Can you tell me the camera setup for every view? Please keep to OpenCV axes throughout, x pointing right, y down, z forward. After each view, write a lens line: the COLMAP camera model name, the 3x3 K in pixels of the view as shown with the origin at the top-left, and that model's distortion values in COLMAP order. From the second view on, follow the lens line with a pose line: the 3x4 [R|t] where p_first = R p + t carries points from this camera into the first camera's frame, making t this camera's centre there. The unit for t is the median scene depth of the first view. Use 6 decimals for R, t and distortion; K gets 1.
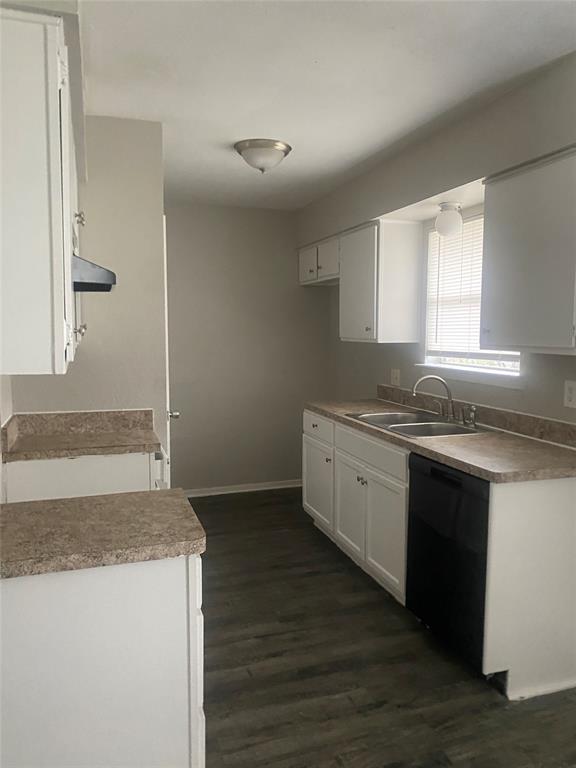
lens RADIAL K [[586.6, 0, 295.3], [0, 586.6, 382.2], [0, 0, 1]] dist [0.006754, 0.002637]
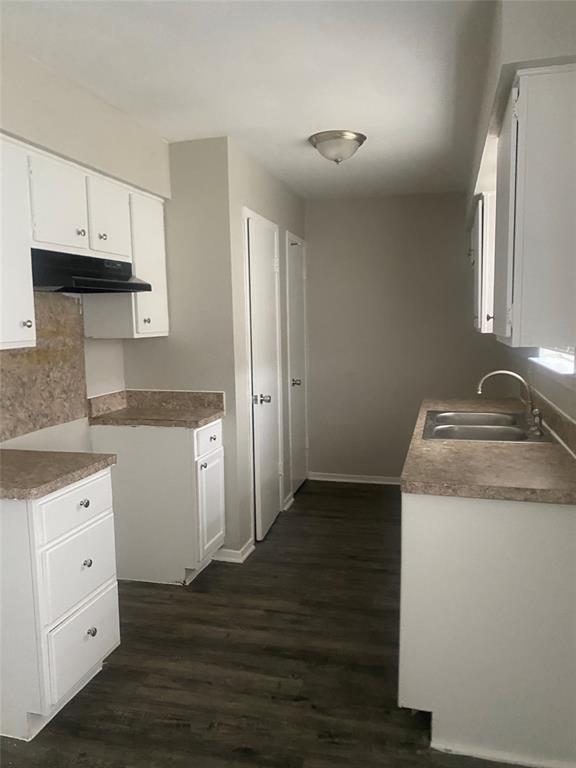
lens RADIAL K [[586.6, 0, 295.0], [0, 586.6, 384.2], [0, 0, 1]] dist [0.006754, 0.002637]
pose [[0.829982, 0.043918, -0.556059, 0.573324], [-0.033661, 0.999022, 0.028662, -0.006929], [0.556774, -0.005072, 0.830649, 0.154716]]
